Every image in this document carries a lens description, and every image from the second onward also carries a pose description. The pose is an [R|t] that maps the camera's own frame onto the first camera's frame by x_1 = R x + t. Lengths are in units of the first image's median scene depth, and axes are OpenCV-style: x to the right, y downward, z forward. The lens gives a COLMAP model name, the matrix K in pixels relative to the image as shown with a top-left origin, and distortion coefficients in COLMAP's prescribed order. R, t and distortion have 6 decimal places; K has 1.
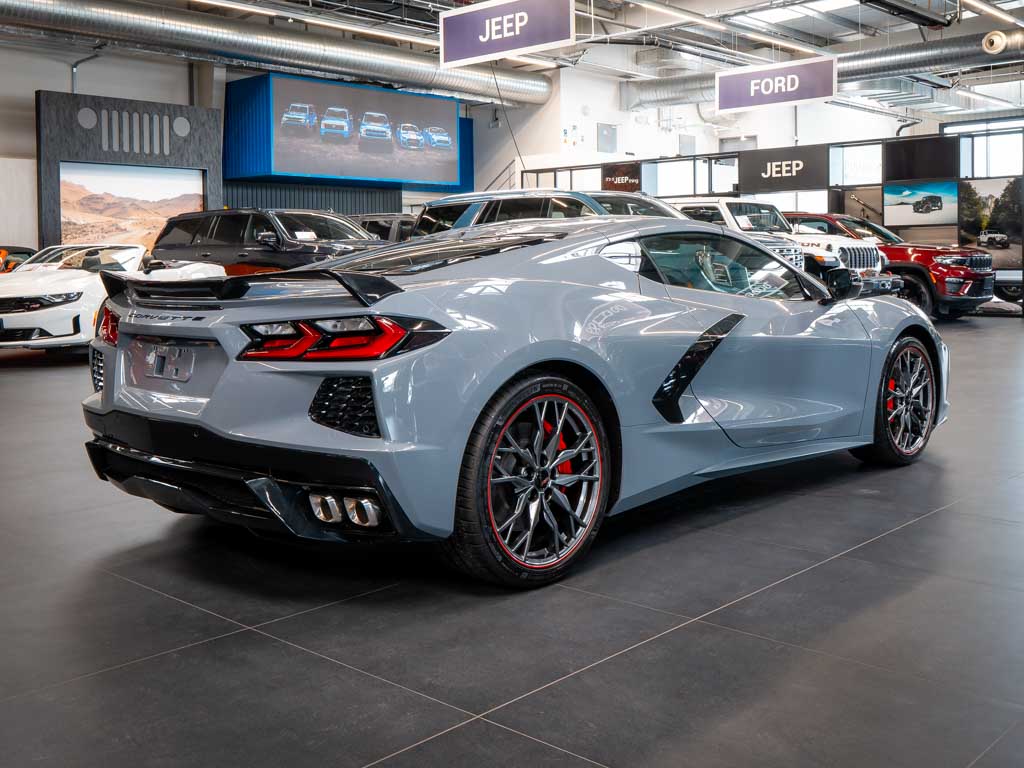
lens RADIAL K [[1174.9, 0, 512.0], [0, 1174.9, 384.0], [0, 0, 1]] dist [-0.009917, -0.011991]
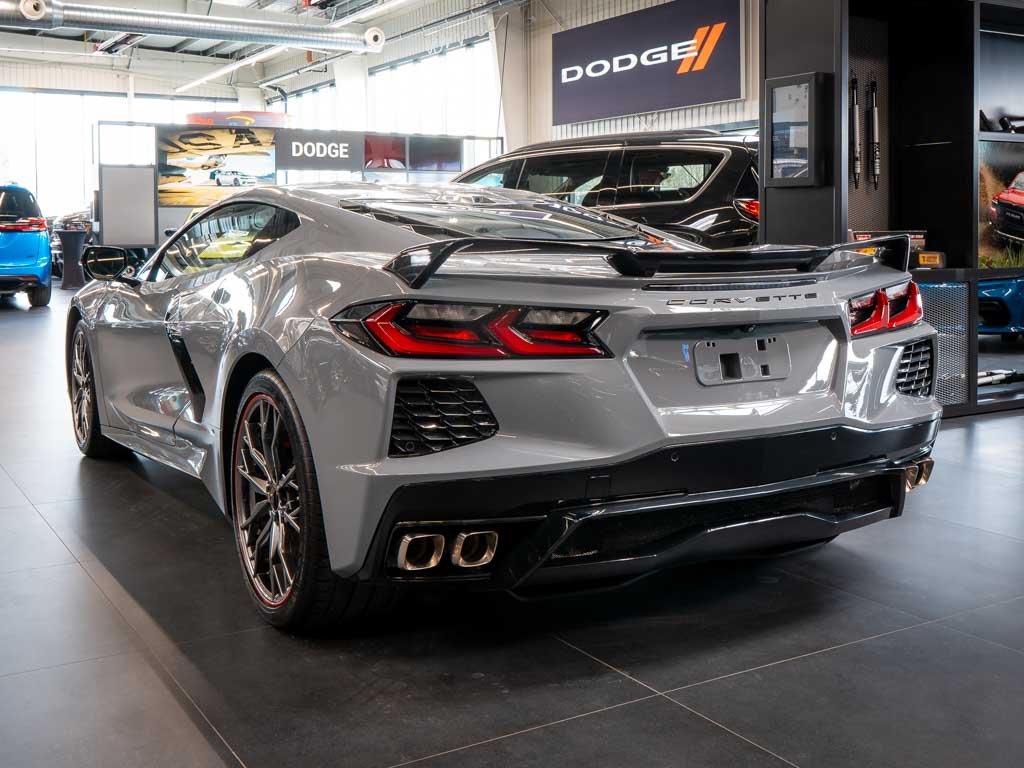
lens RADIAL K [[1174.9, 0, 512.0], [0, 1174.9, 384.0], [0, 0, 1]] dist [-0.009917, -0.011991]
pose [[0.231754, -0.112628, 0.966232, -0.298405], [0.101481, 0.990654, 0.091134, -0.024511], [-0.967467, 0.076933, 0.241018, 0.275409]]
